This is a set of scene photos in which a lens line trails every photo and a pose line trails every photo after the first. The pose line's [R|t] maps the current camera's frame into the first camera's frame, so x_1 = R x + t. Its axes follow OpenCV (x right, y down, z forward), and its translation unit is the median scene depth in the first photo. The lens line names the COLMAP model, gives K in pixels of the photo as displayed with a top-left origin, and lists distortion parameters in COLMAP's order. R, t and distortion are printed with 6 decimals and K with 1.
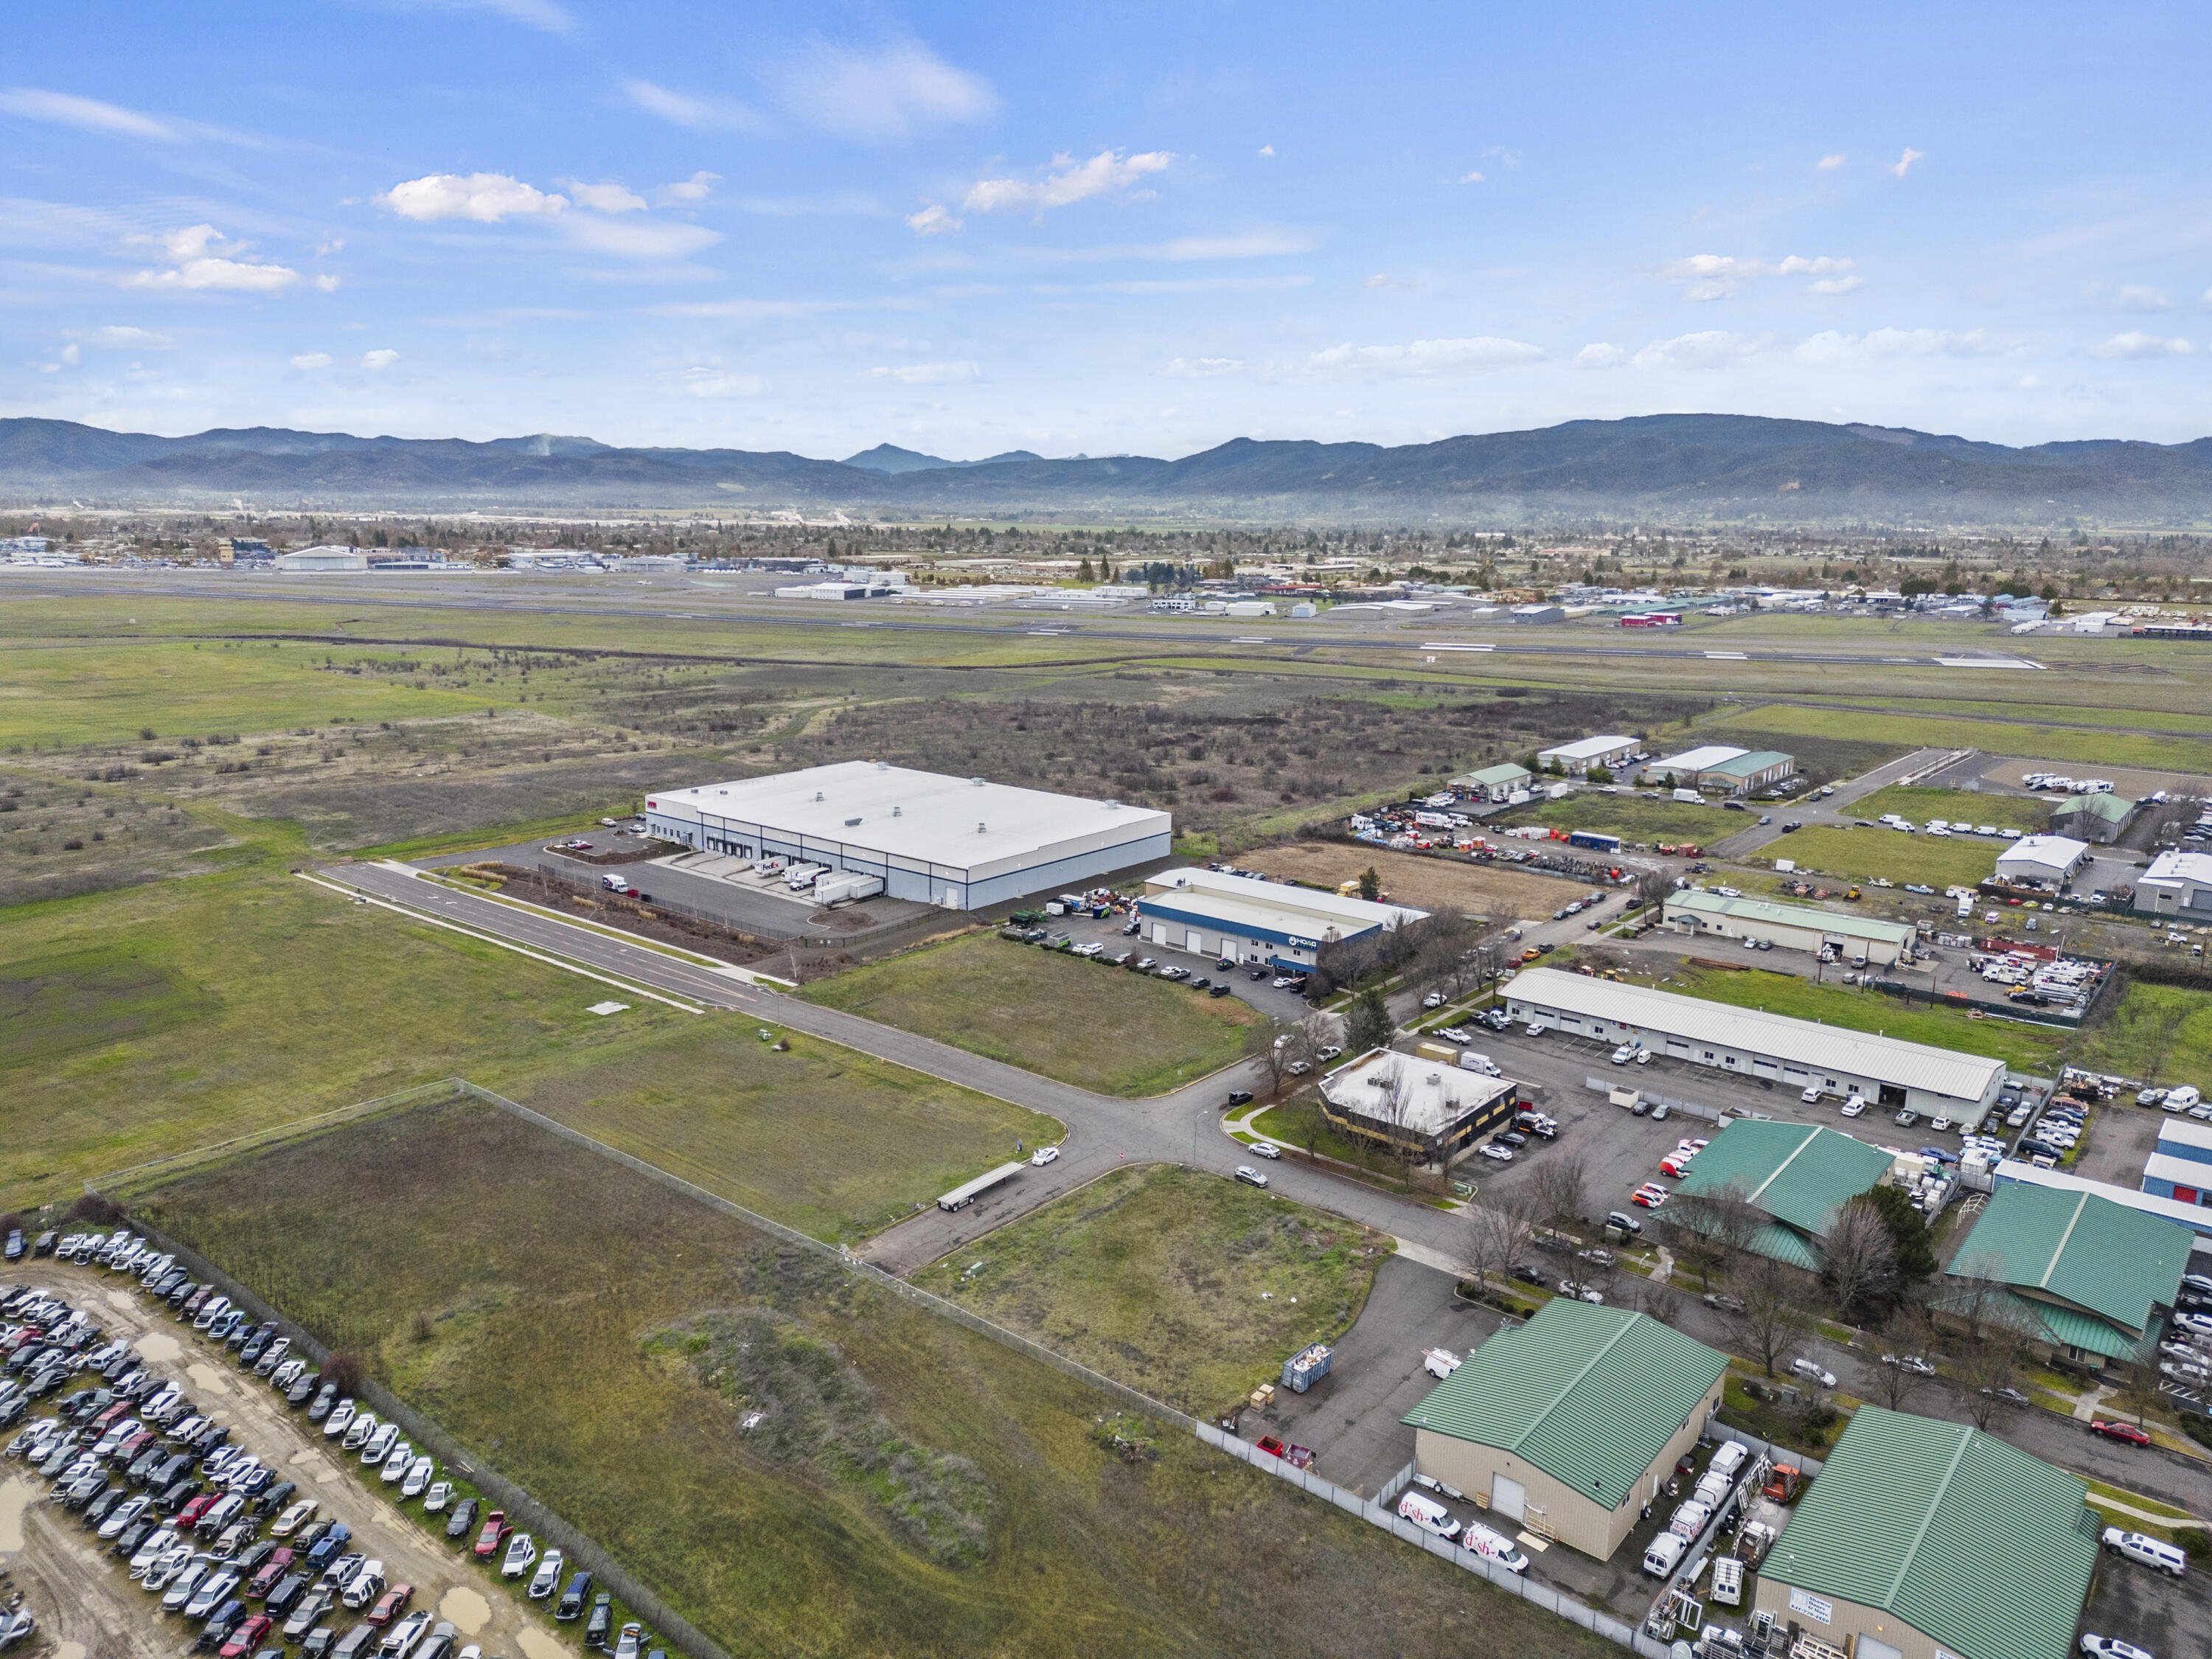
lens RADIAL K [[1538.9, 0, 1076.9], [0, 1538.9, 821.8], [0, 0, 1]] dist [0.080485, -0.089318]
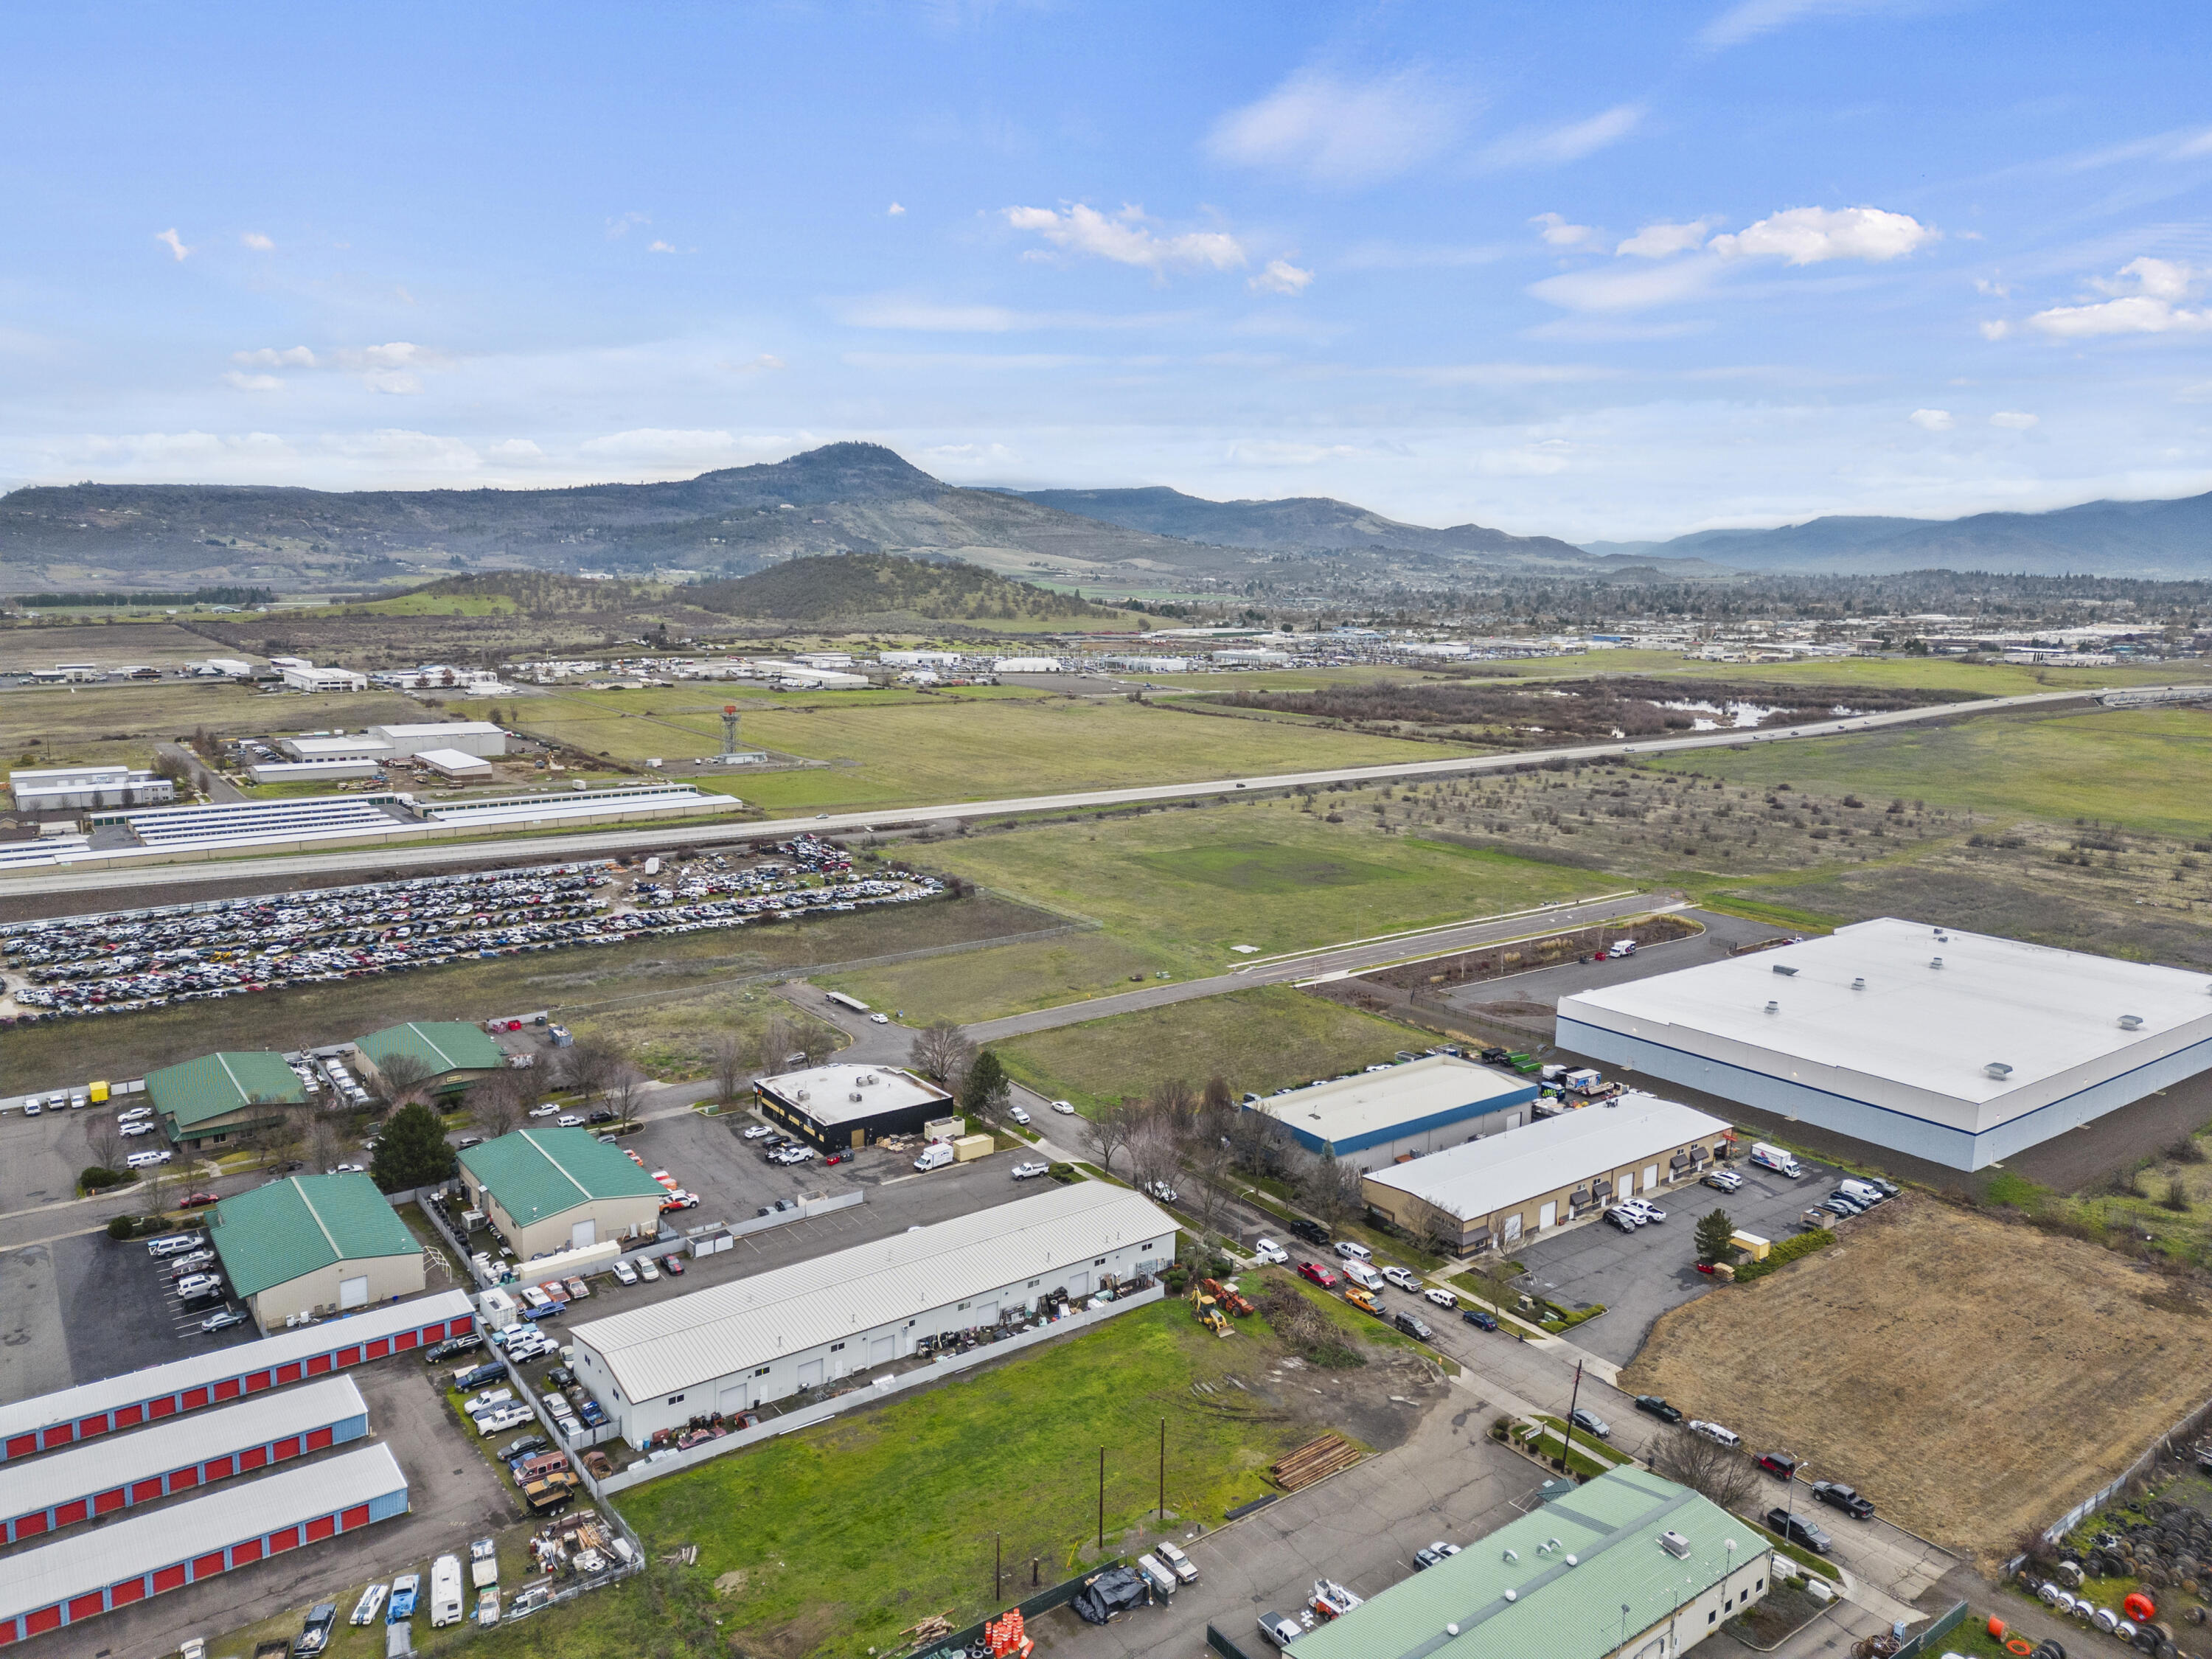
lens RADIAL K [[1555.6, 0, 1072.8], [0, 1555.6, 686.3], [0, 0, 1]] dist [0.067933, -0.067935]
pose [[-0.240802, 0.061371, -0.968632, 0.981576], [-0.208680, 0.971384, 0.113424, -0.213362], [0.947875, 0.229447, -0.221104, 1.046702]]
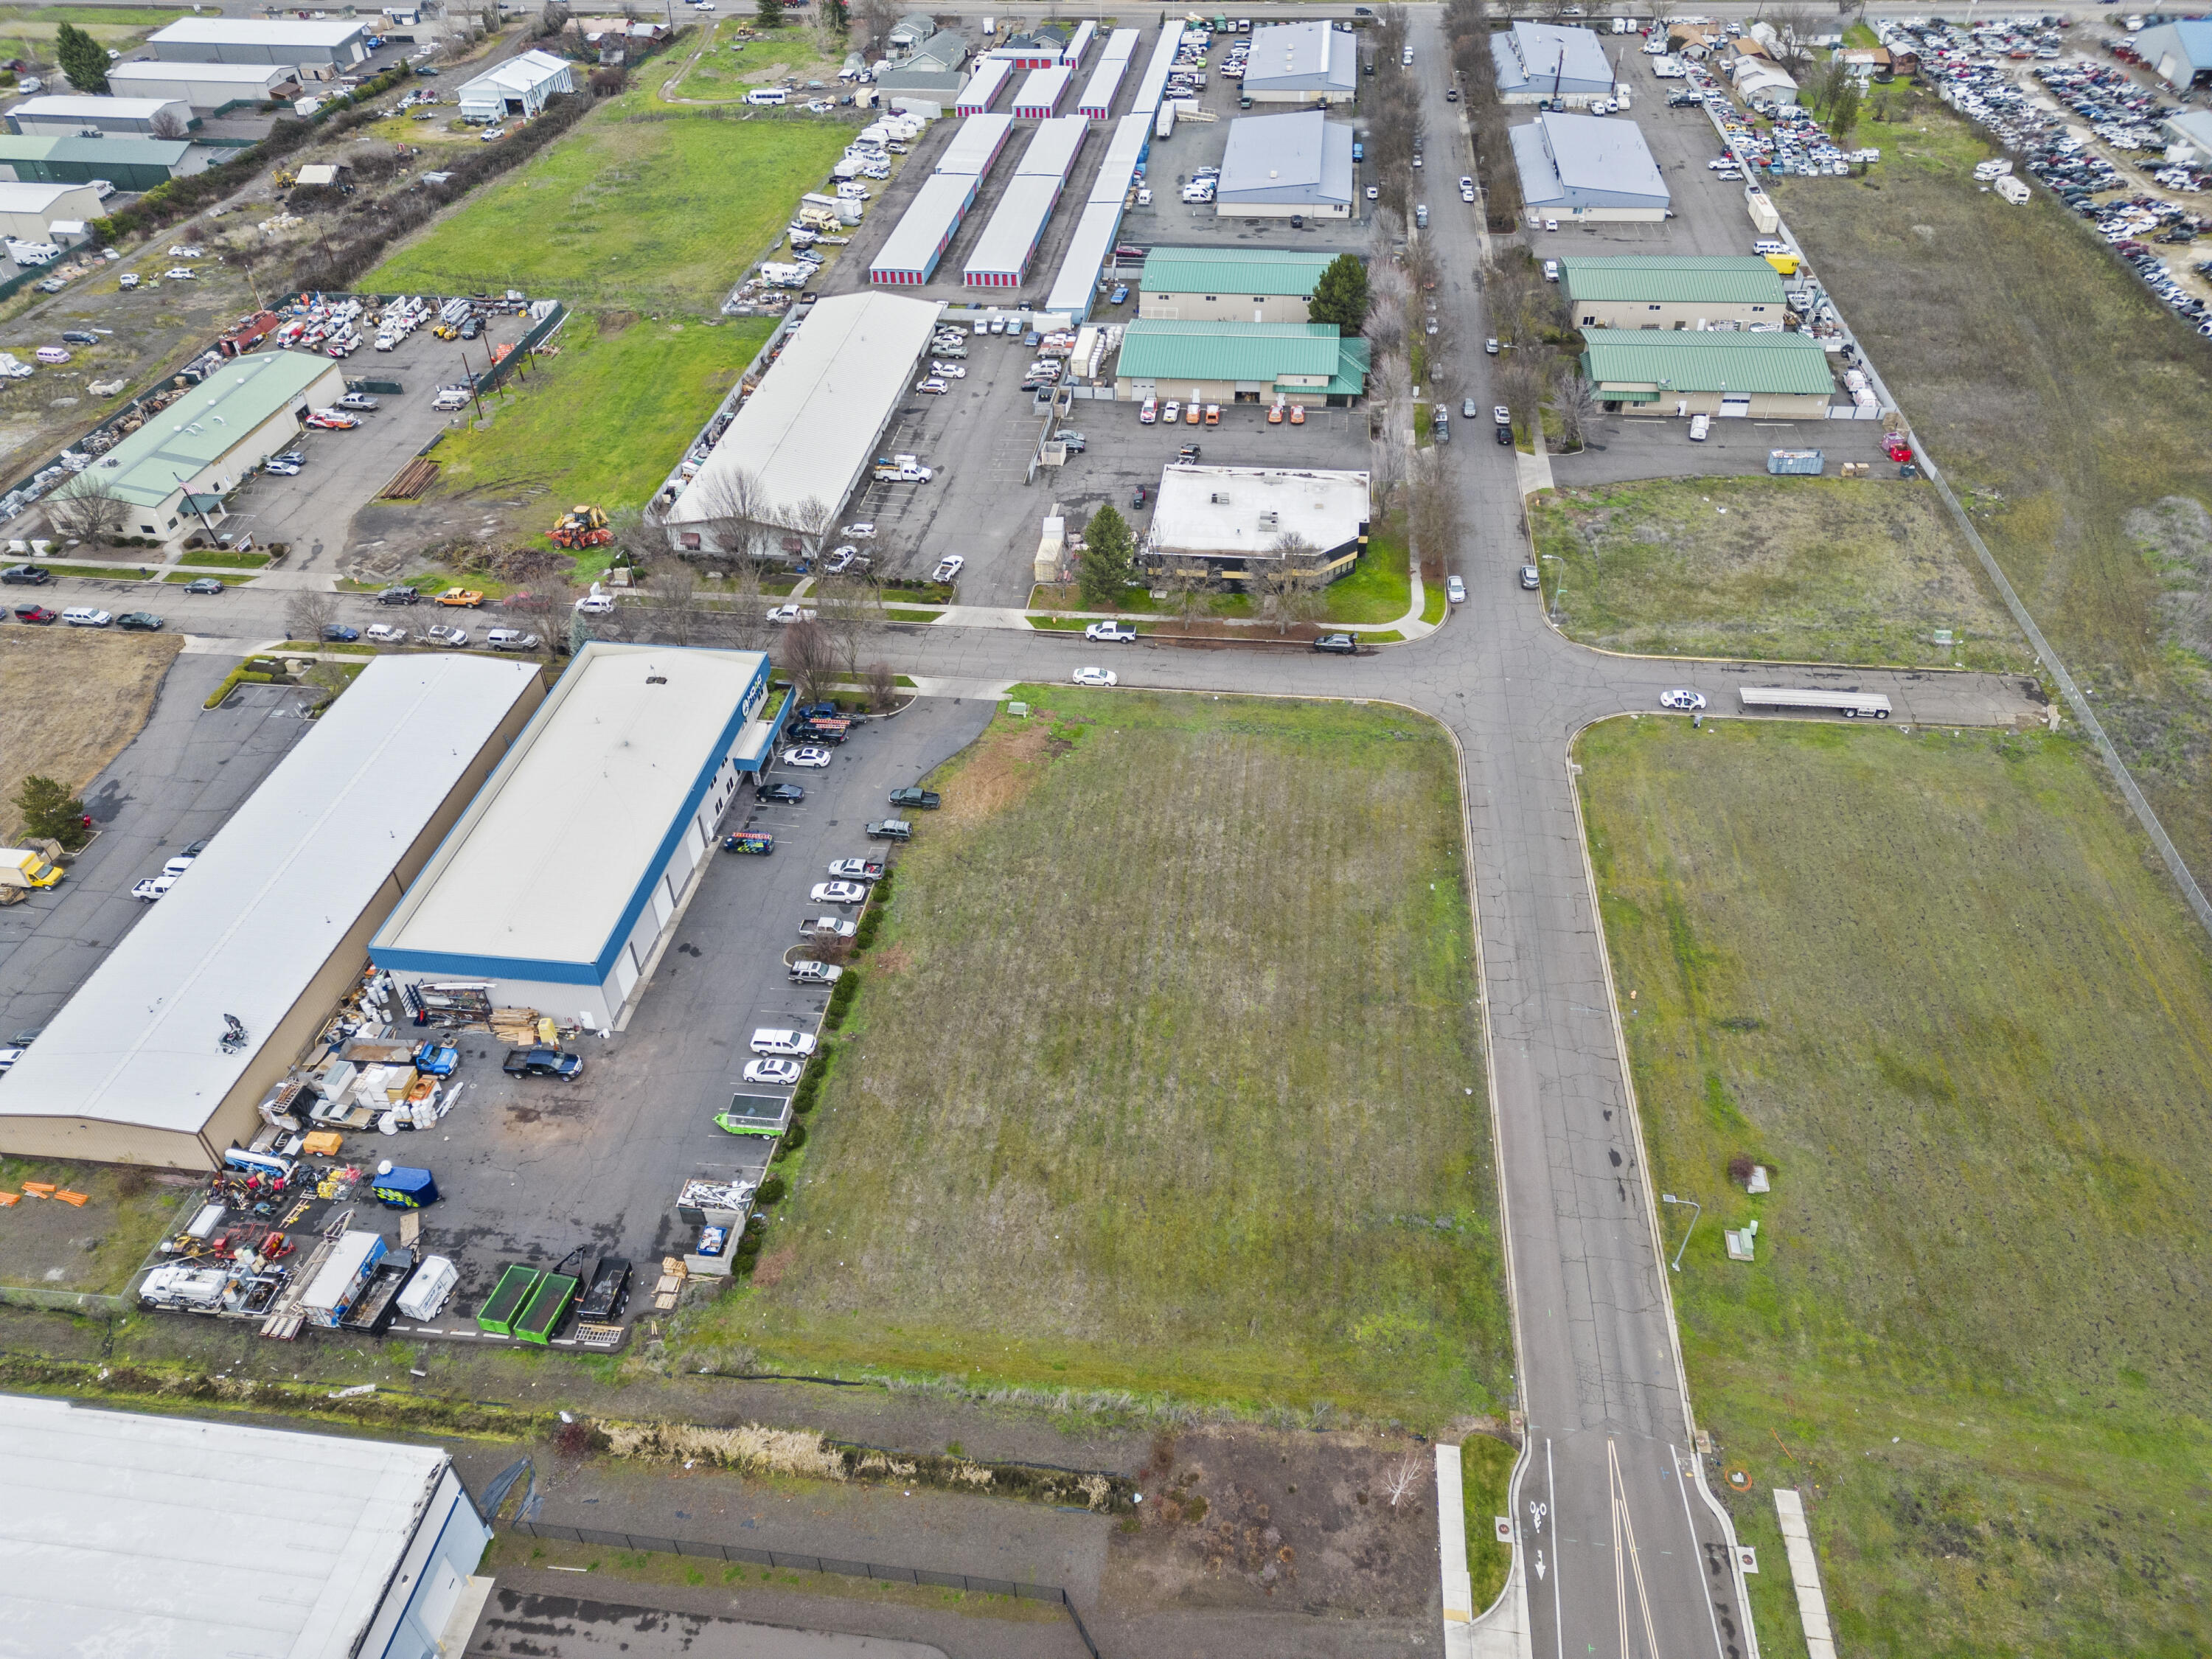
lens RADIAL K [[1528.6, 0, 1110.4], [0, 1528.6, 837.7], [0, 0, 1]] dist [0.076601, -0.065813]
pose [[-0.543710, -0.535693, 0.646074, -0.290163], [0.184505, 0.674677, 0.714681, -0.244933], [-0.818741, 0.507783, -0.267991, 1.078685]]
